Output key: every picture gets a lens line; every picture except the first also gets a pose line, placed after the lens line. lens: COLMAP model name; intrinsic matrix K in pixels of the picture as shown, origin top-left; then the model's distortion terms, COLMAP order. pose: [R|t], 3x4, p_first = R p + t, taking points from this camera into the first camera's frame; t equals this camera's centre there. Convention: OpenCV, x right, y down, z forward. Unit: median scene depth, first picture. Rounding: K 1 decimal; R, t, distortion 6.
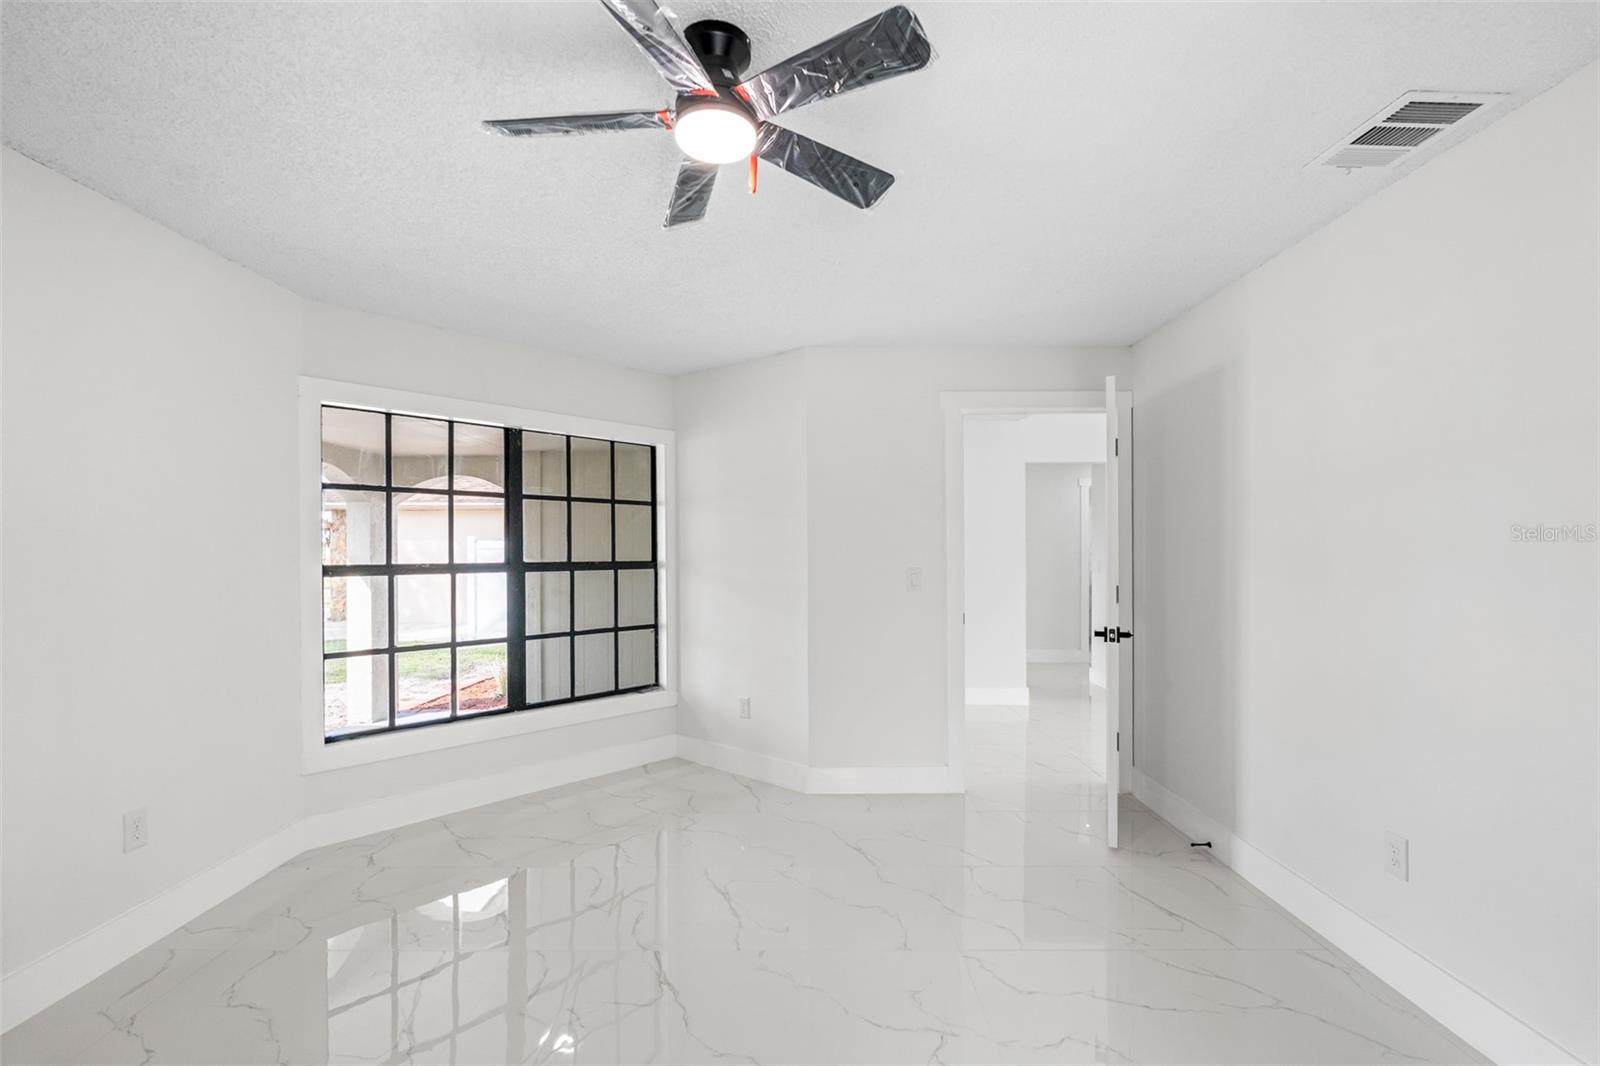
lens RADIAL K [[724.8, 0, 797.9], [0, 724.8, 544.4], [0, 0, 1]] dist [-0.008291, 0.000504]
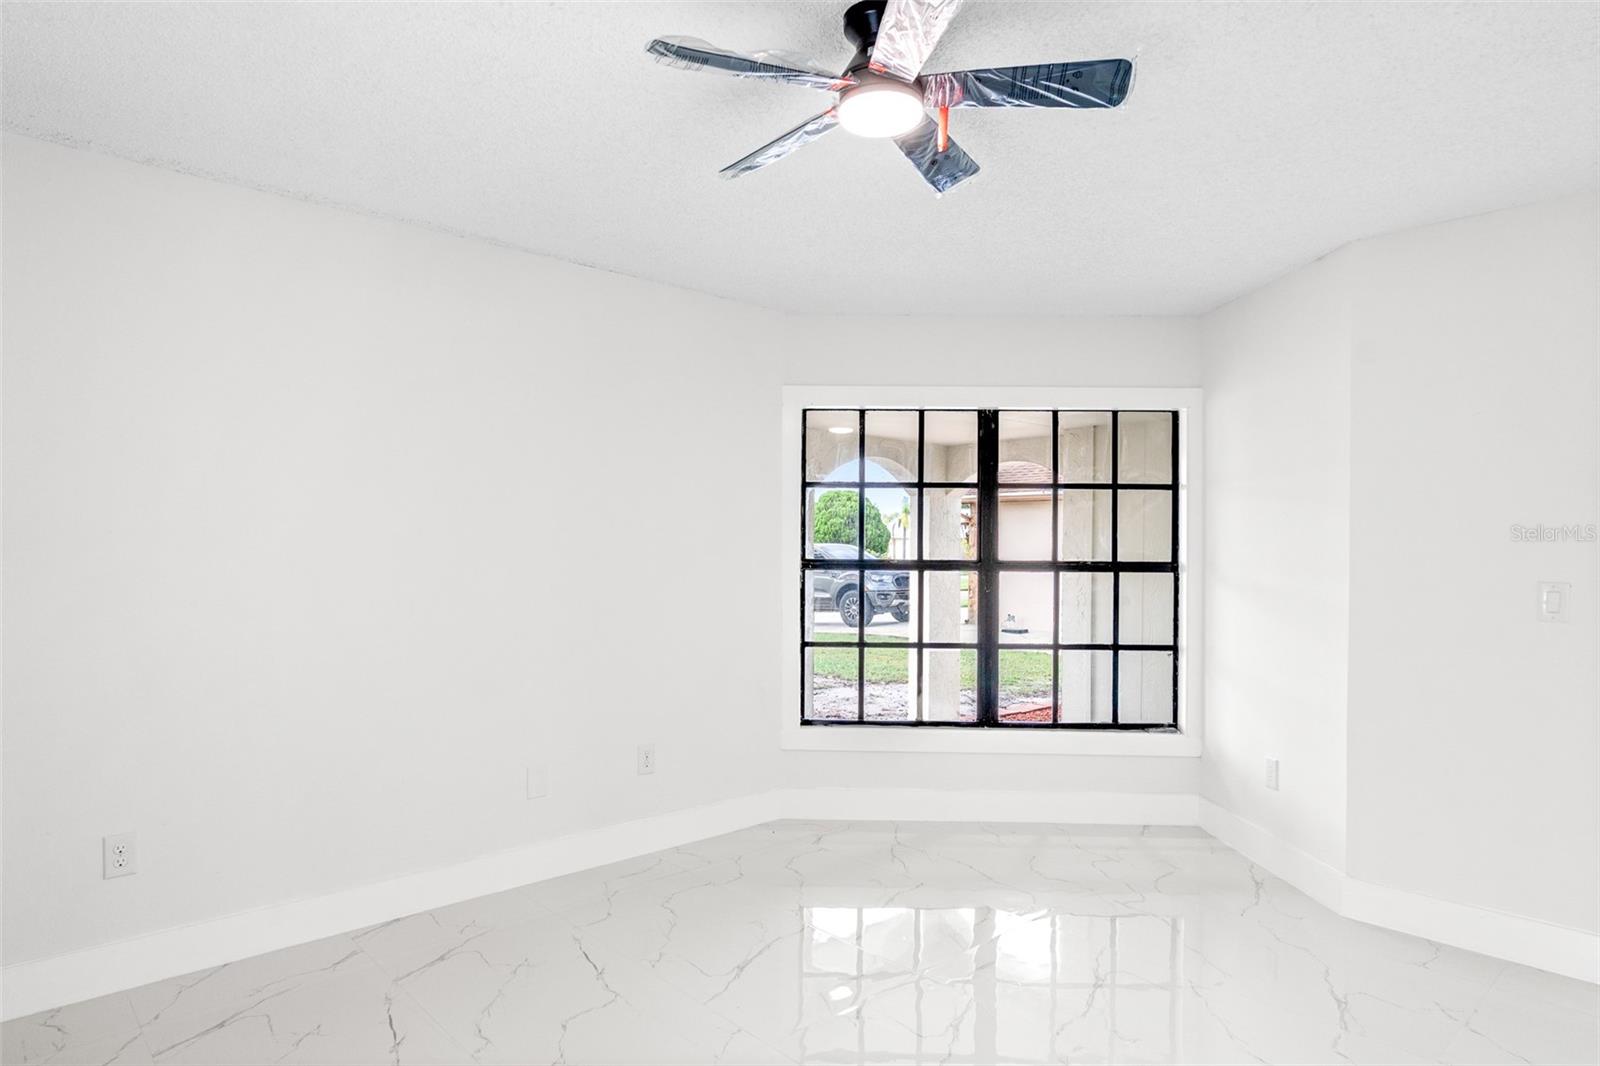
lens RADIAL K [[1006.3, 0, 808.0], [0, 1006.3, 543.7], [0, 0, 1]] dist [-0.000576, 0.000633]
pose [[0.650758, 0.008373, -0.759239, 0.367377], [-0.002285, 0.999956, 0.009069, -0.005735], [0.759282, -0.004167, 0.650748, 0.023997]]
